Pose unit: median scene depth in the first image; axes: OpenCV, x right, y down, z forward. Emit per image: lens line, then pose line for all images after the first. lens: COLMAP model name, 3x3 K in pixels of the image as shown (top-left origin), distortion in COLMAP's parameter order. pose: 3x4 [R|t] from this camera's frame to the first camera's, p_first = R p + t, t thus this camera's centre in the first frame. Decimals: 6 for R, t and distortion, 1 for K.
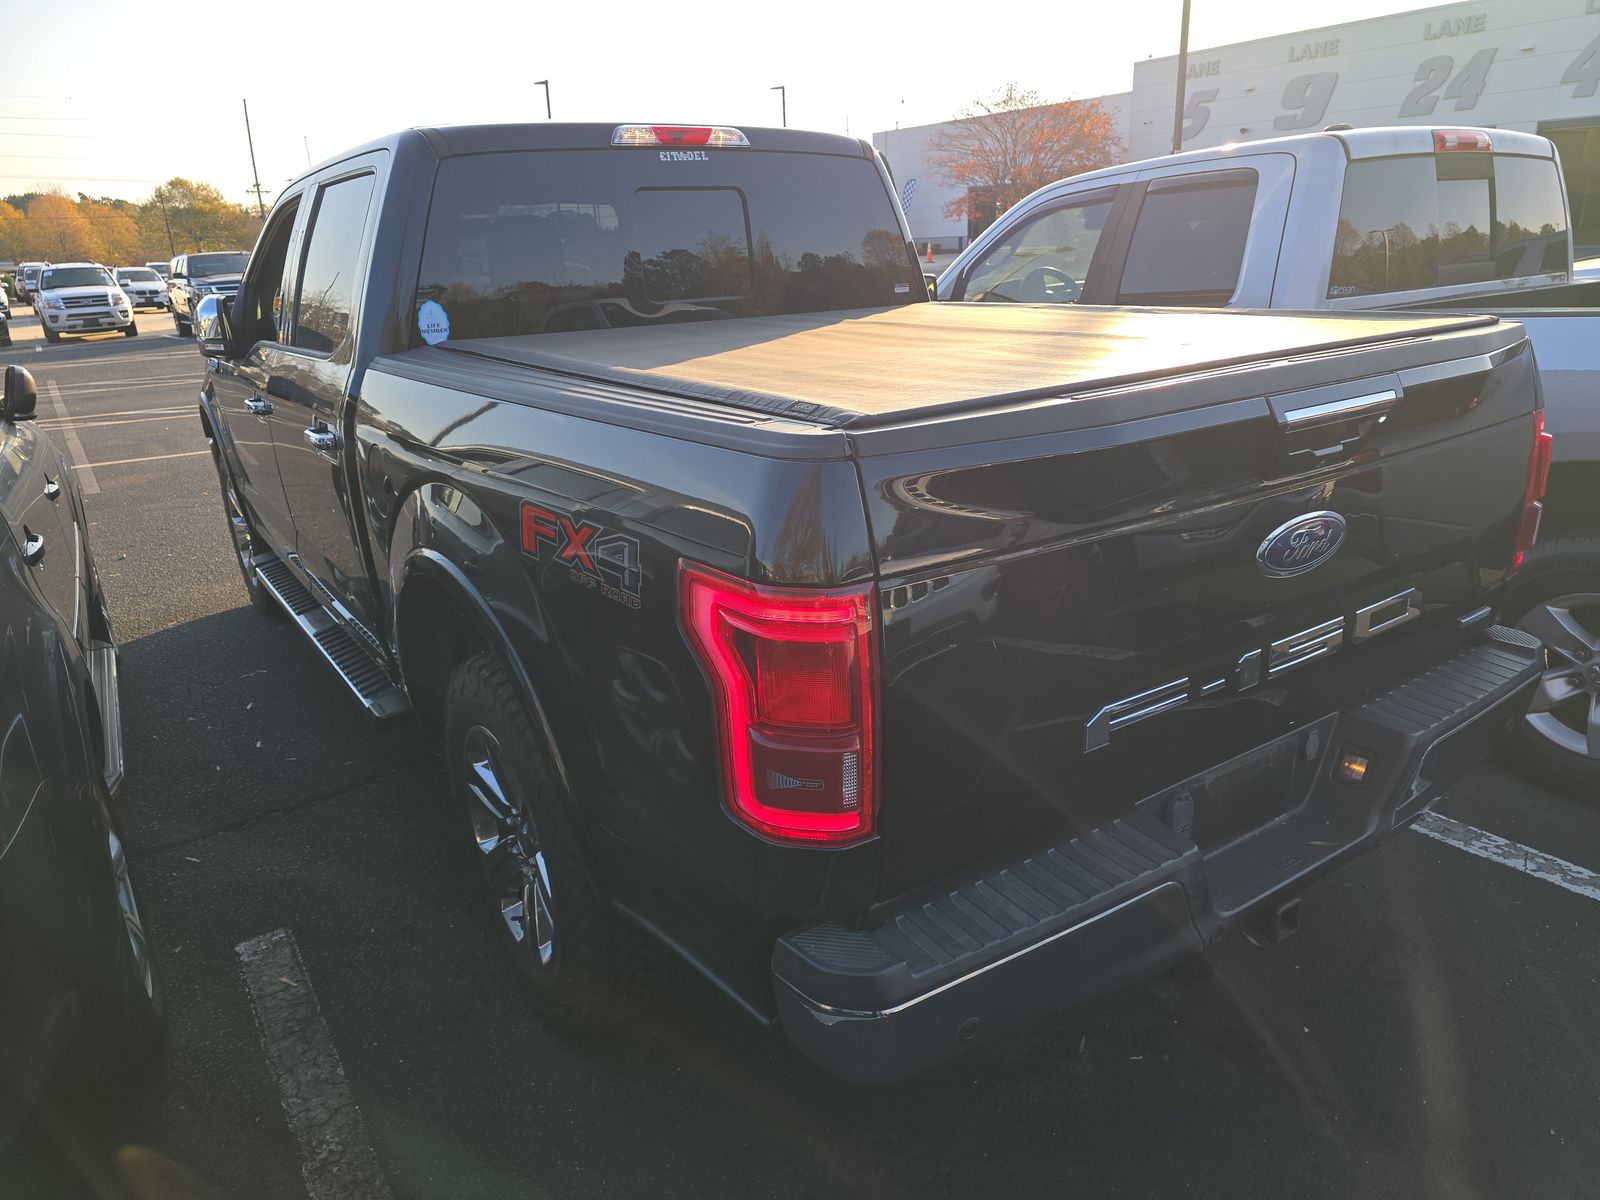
lens RADIAL K [[1061.7, 0, 797.4], [0, 1061.7, 605.8], [0, 0, 1]] dist [0.025976, -0.032259]
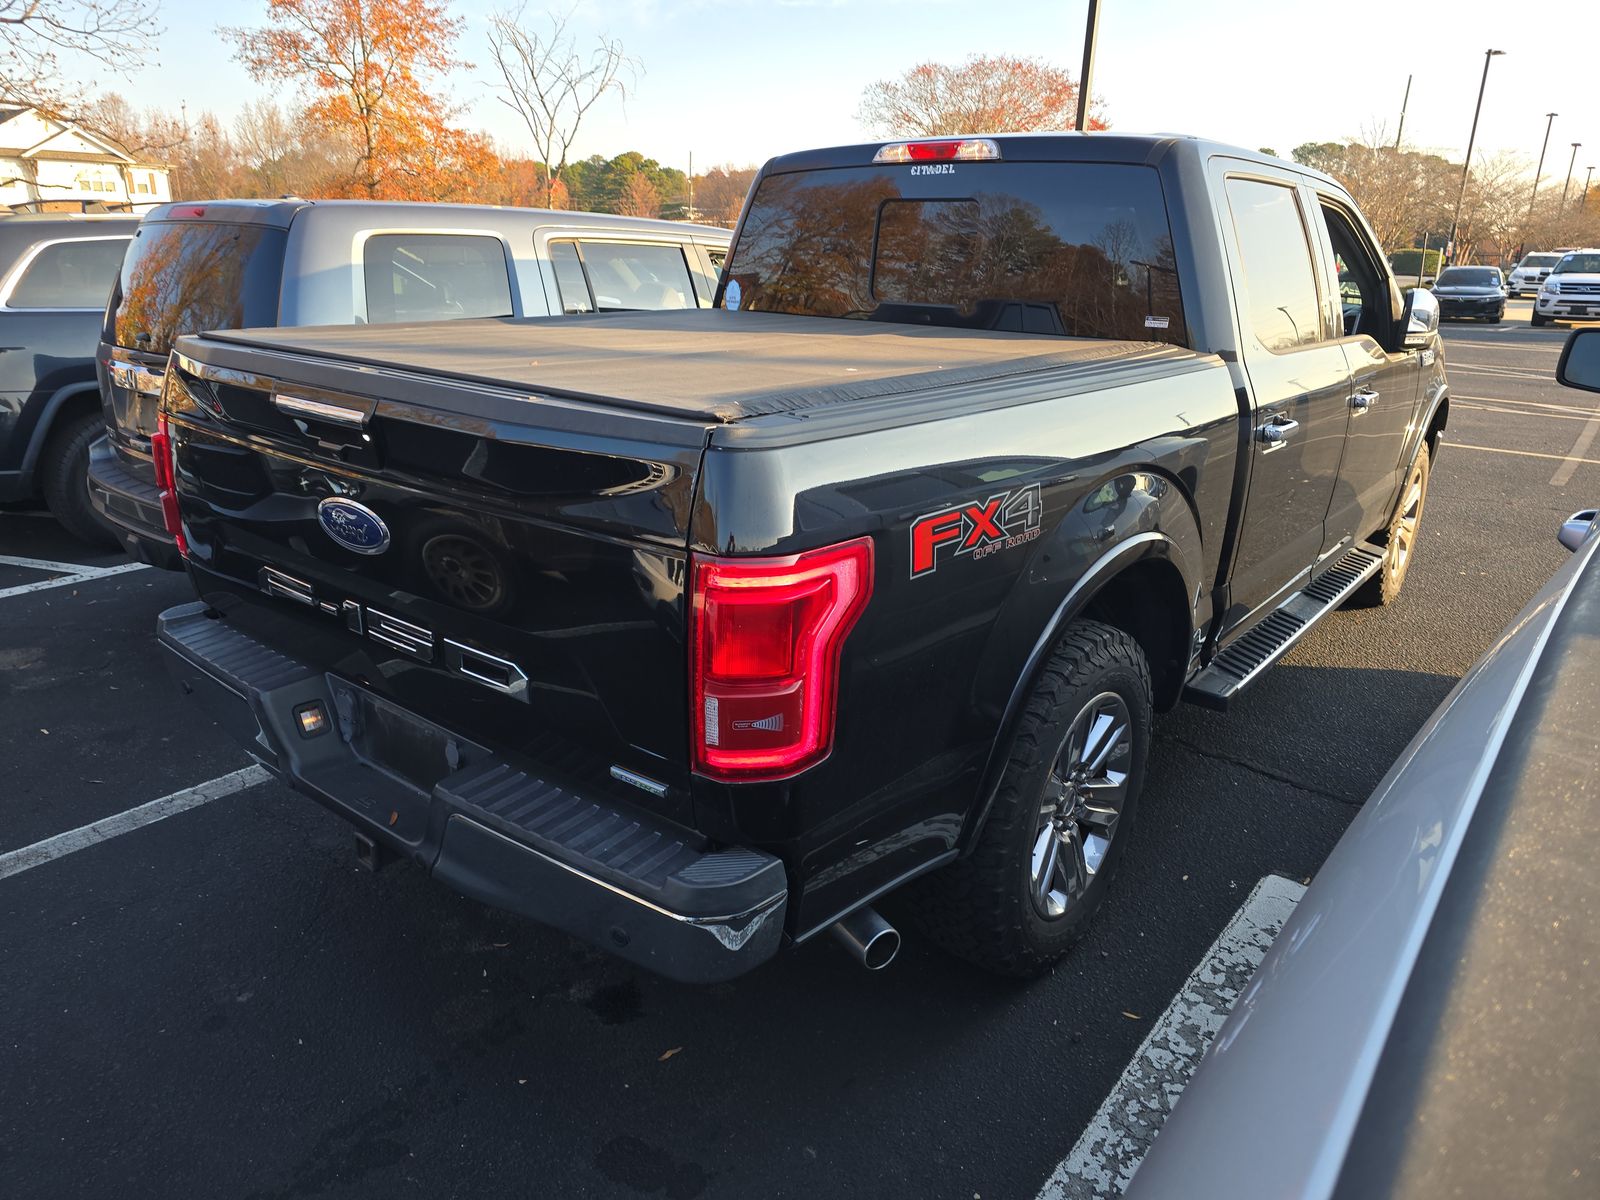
lens RADIAL K [[1061.7, 0, 800.1], [0, 1061.7, 596.5], [0, 0, 1]] dist [0.025976, -0.032259]
pose [[0.289179, 0.345918, -0.892590, 0.945765], [-0.338892, 0.909036, 0.242498, -0.245038], [0.895281, 0.232366, 0.380103, 0.569228]]
